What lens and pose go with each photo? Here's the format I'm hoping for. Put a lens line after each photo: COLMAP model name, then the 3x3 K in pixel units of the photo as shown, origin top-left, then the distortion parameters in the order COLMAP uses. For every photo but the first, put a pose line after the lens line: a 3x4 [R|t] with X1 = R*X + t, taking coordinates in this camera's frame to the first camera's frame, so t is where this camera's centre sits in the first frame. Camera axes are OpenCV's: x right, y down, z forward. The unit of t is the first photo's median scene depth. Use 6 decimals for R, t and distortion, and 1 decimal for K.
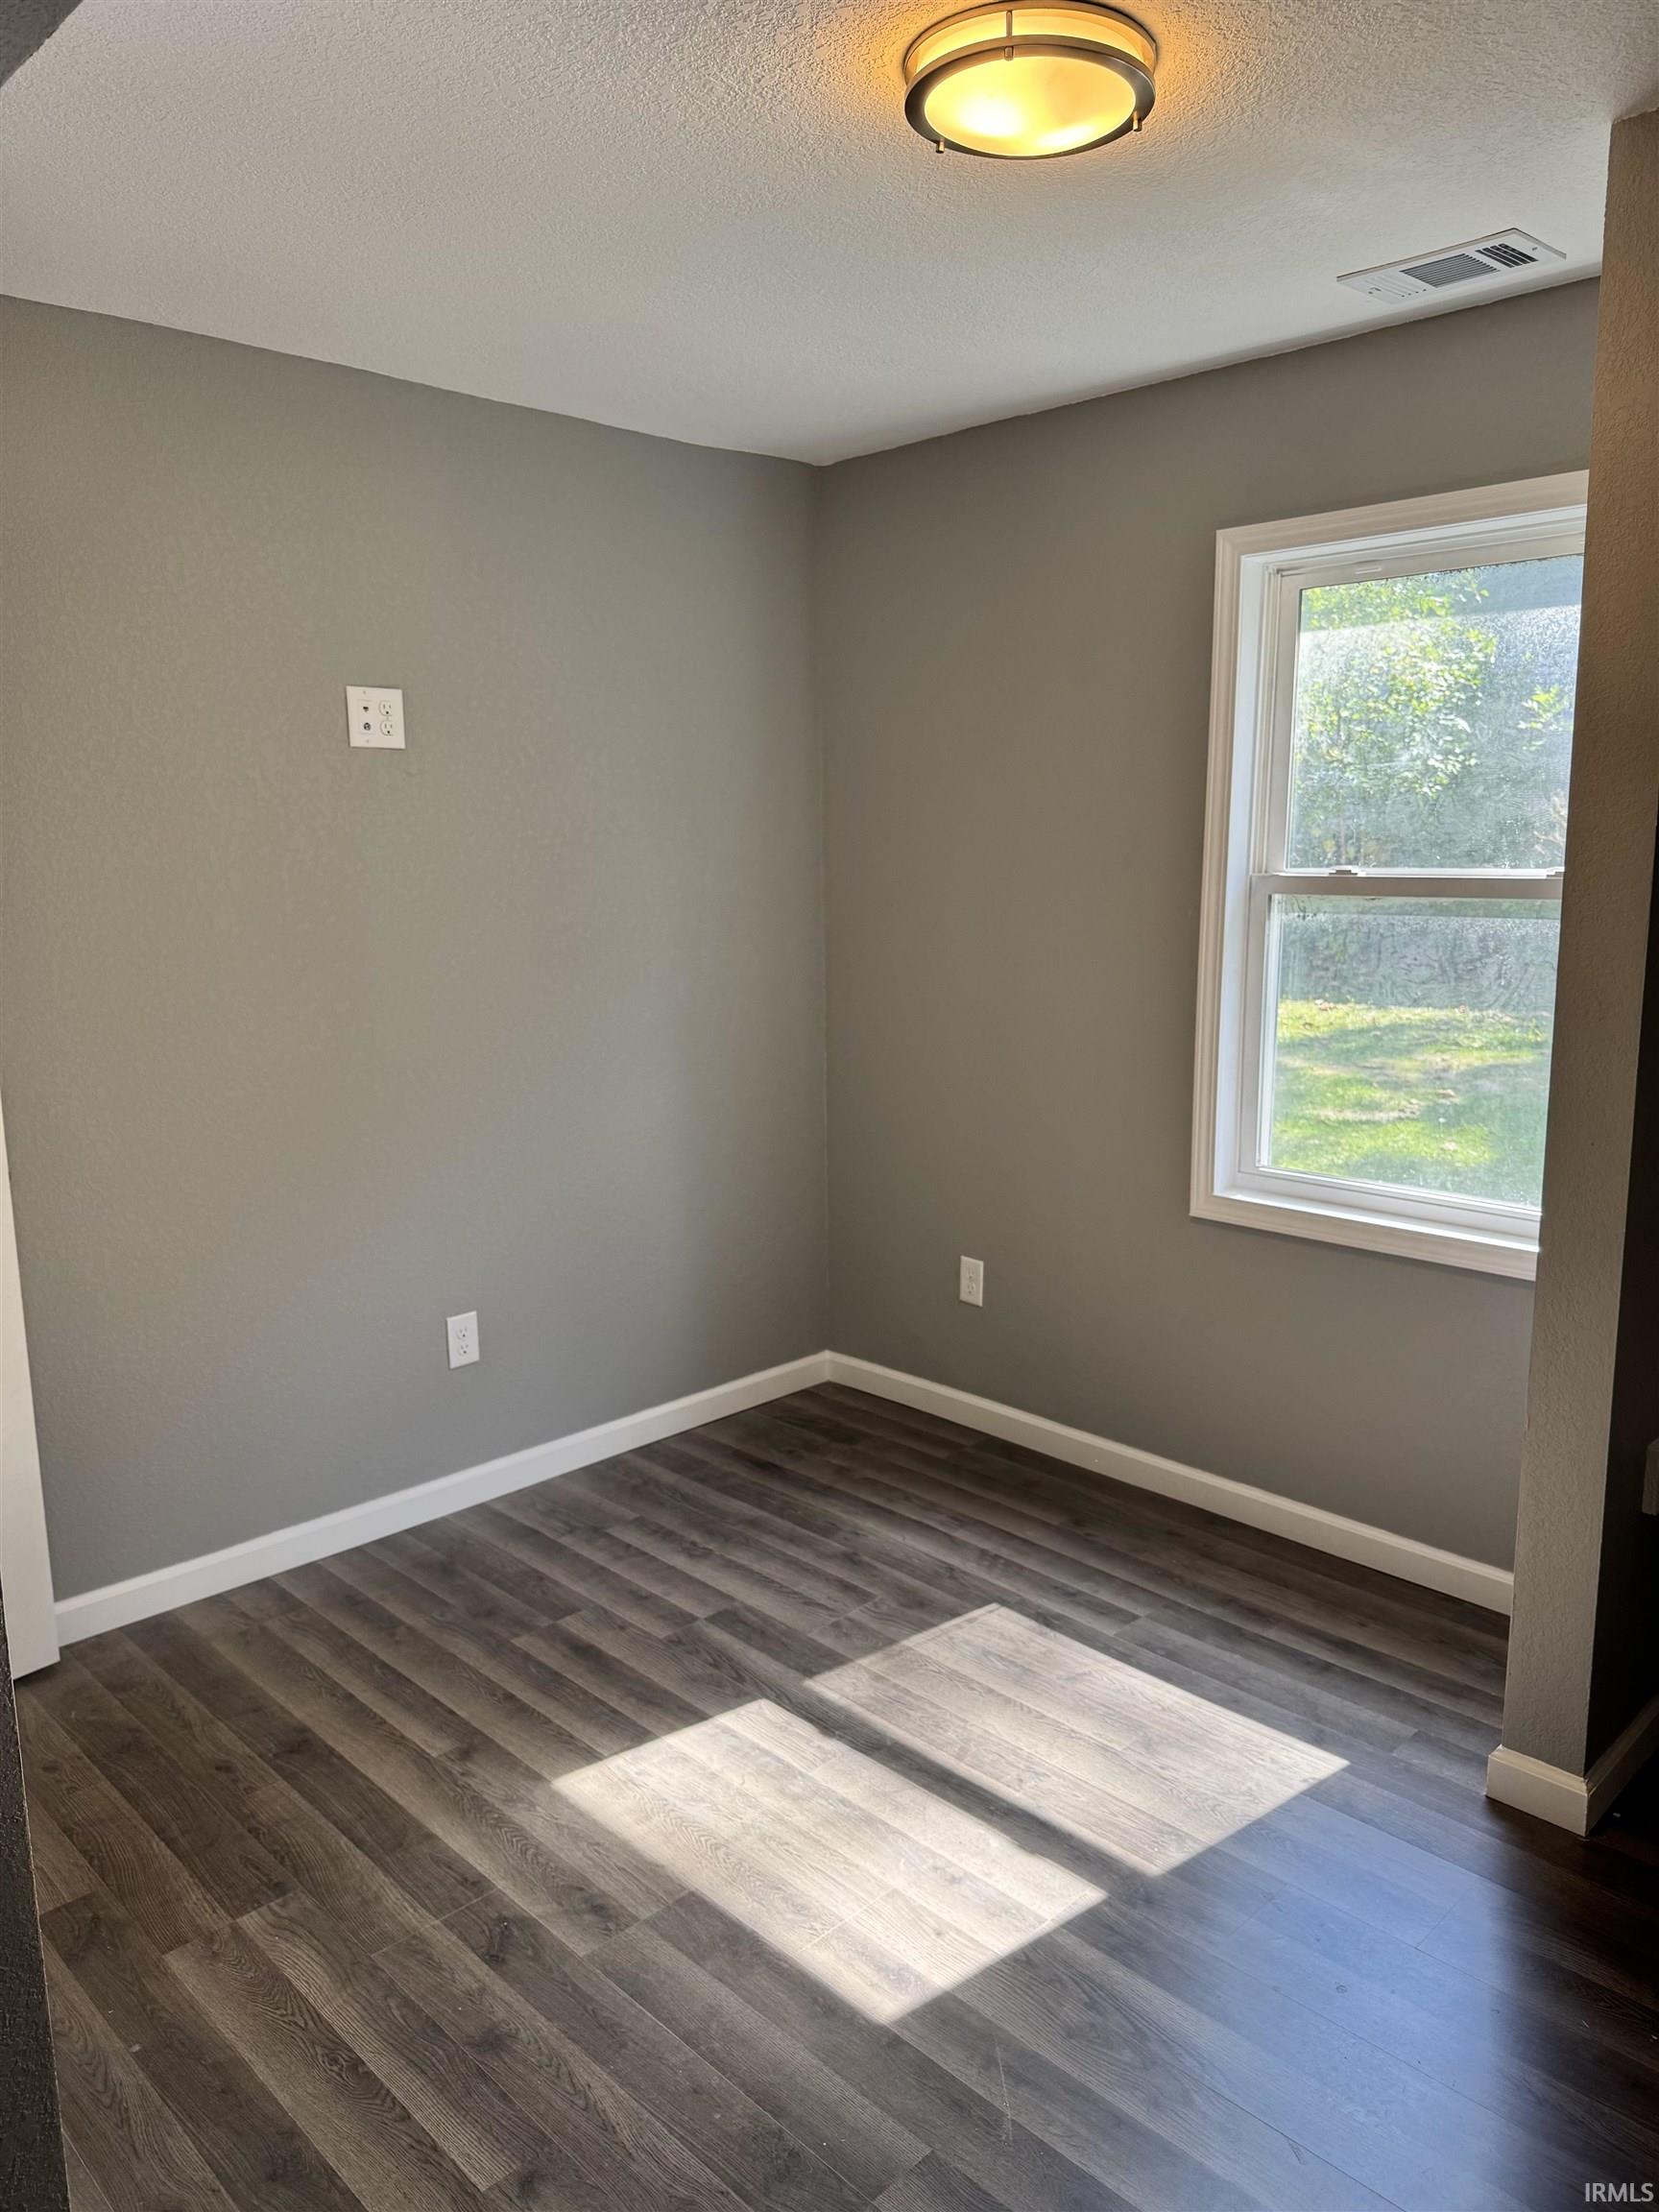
lens RADIAL K [[1572.4, 0, 814.3], [0, 1572.4, 1083.2], [0, 0, 1]] dist [0.050353, -0.036277]
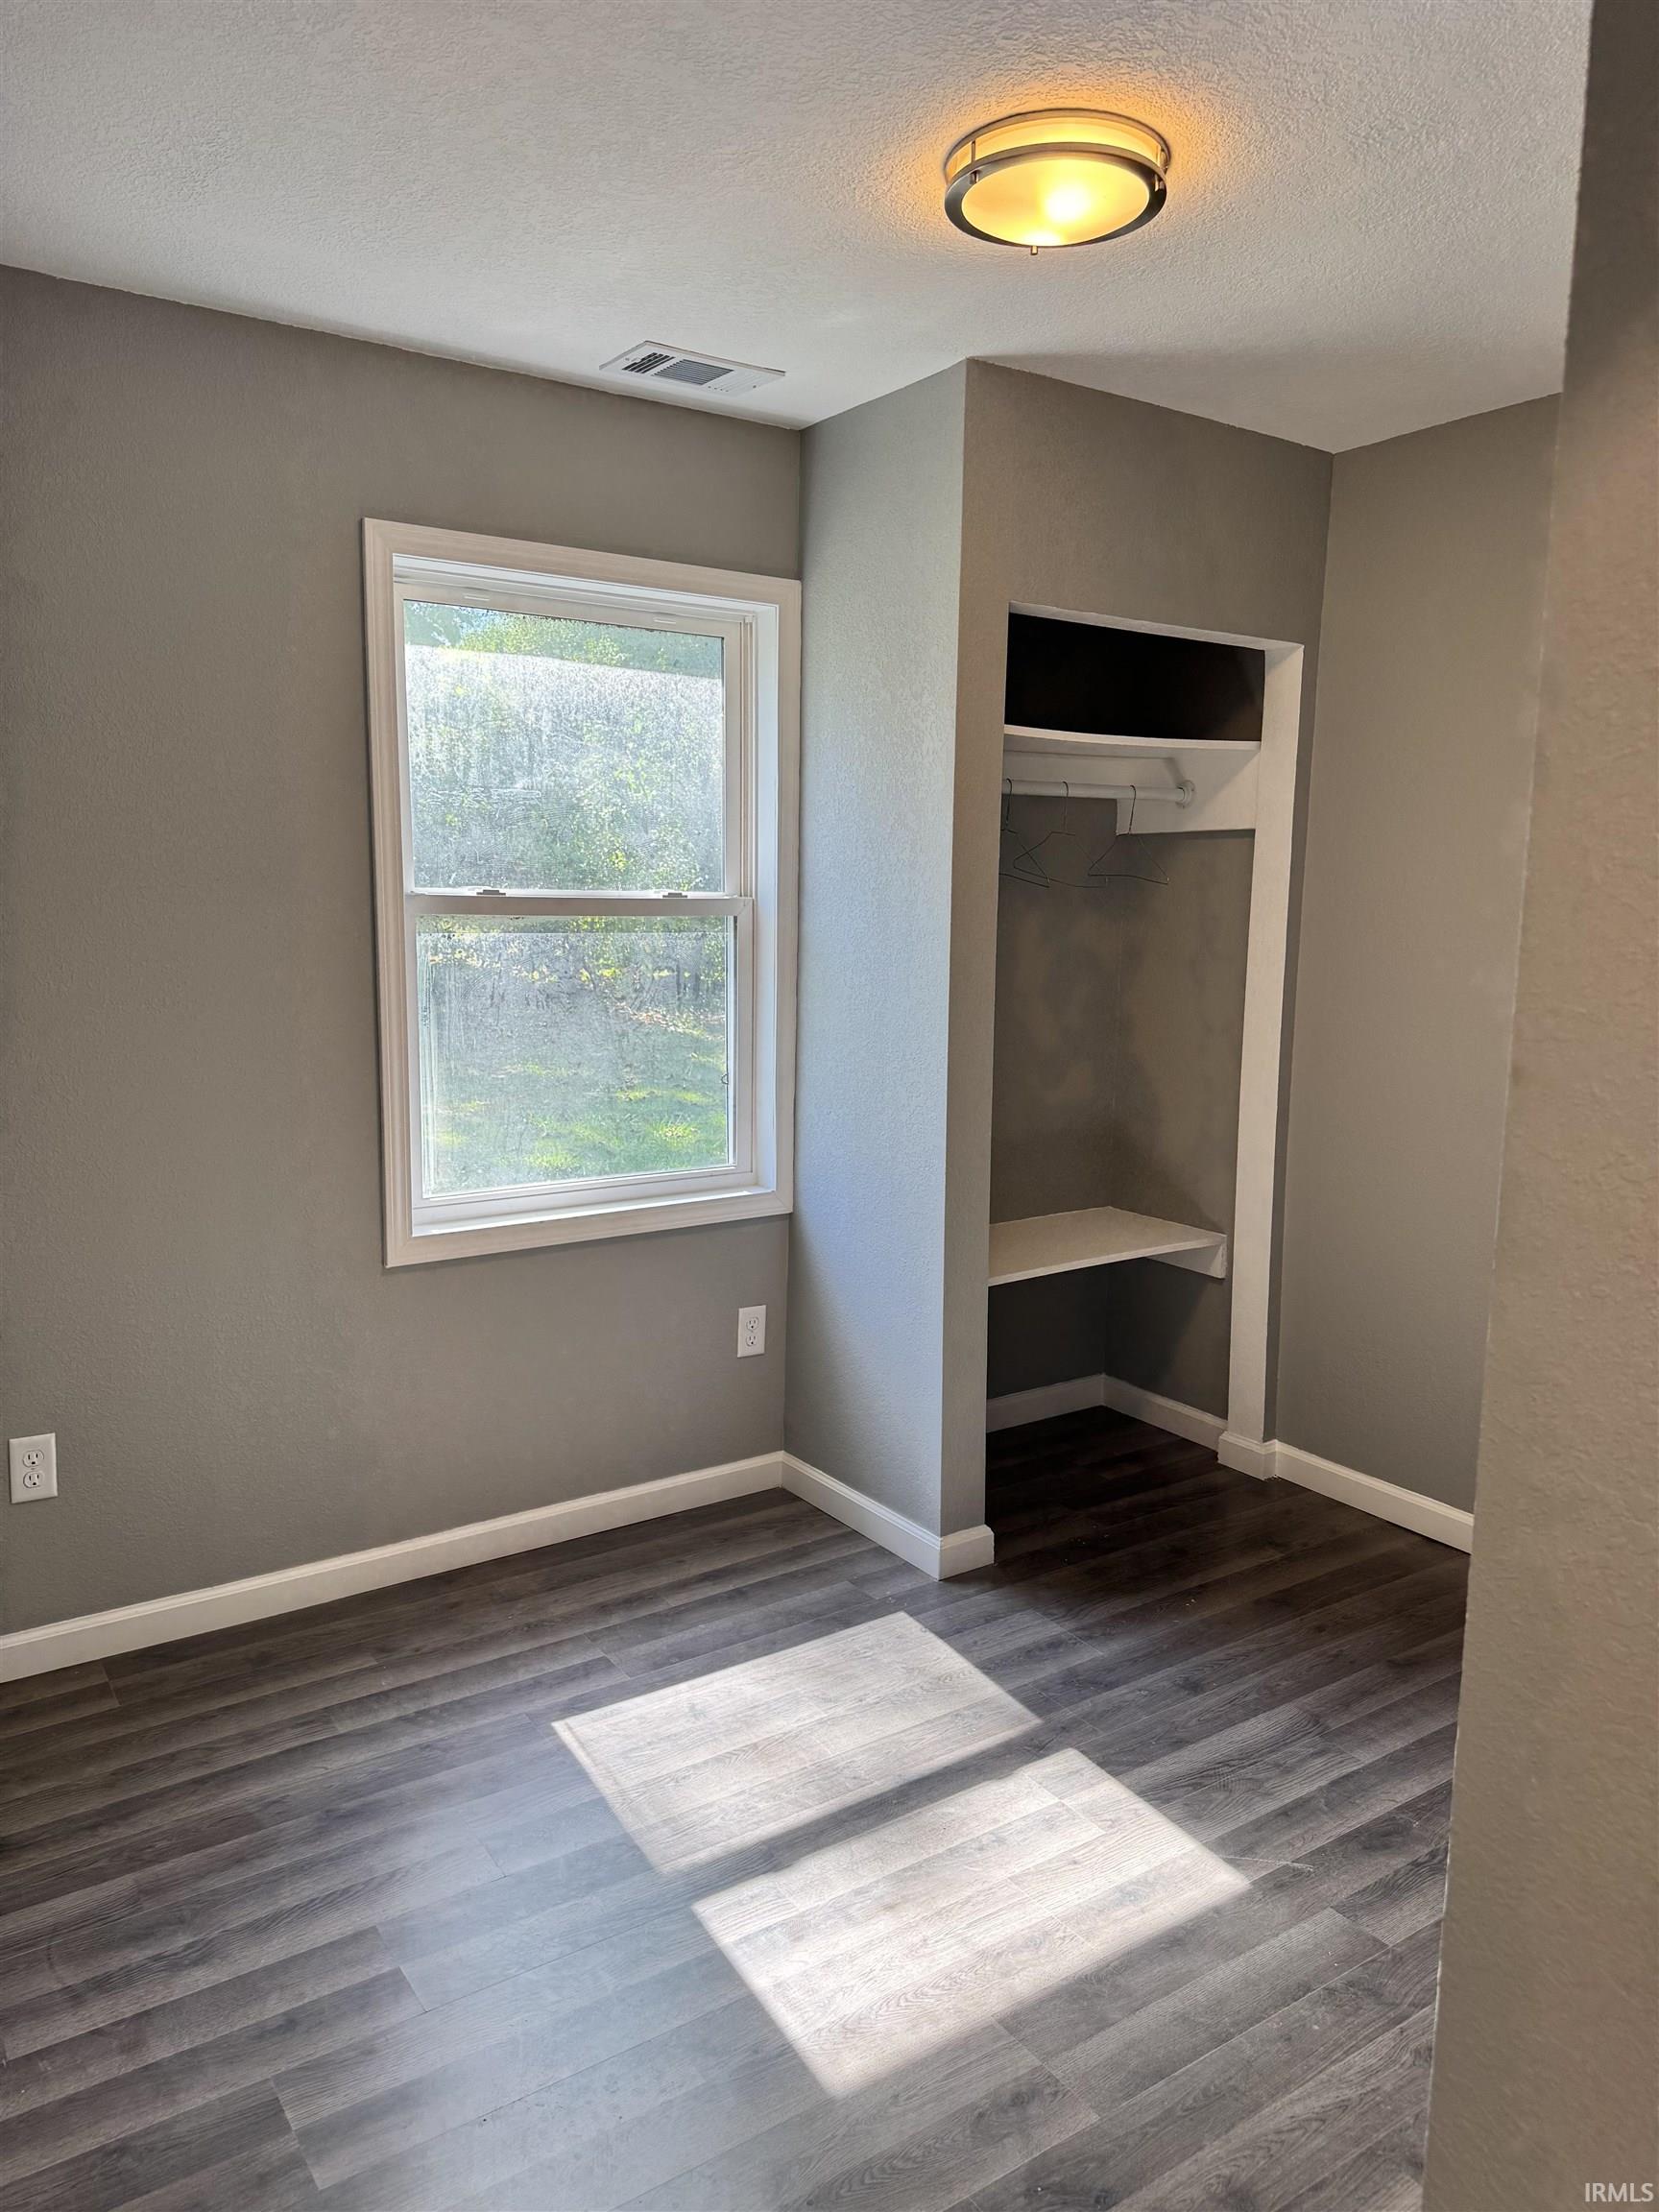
lens RADIAL K [[1572.4, 0, 825.8], [0, 1572.4, 1101.3], [0, 0, 1]] dist [0.050353, -0.036277]
pose [[0.172526, -0.129099, 0.976508, -0.739487], [0.145763, 0.983805, 0.104311, -0.086340], [-0.974160, 0.124343, 0.188550, 0.708231]]
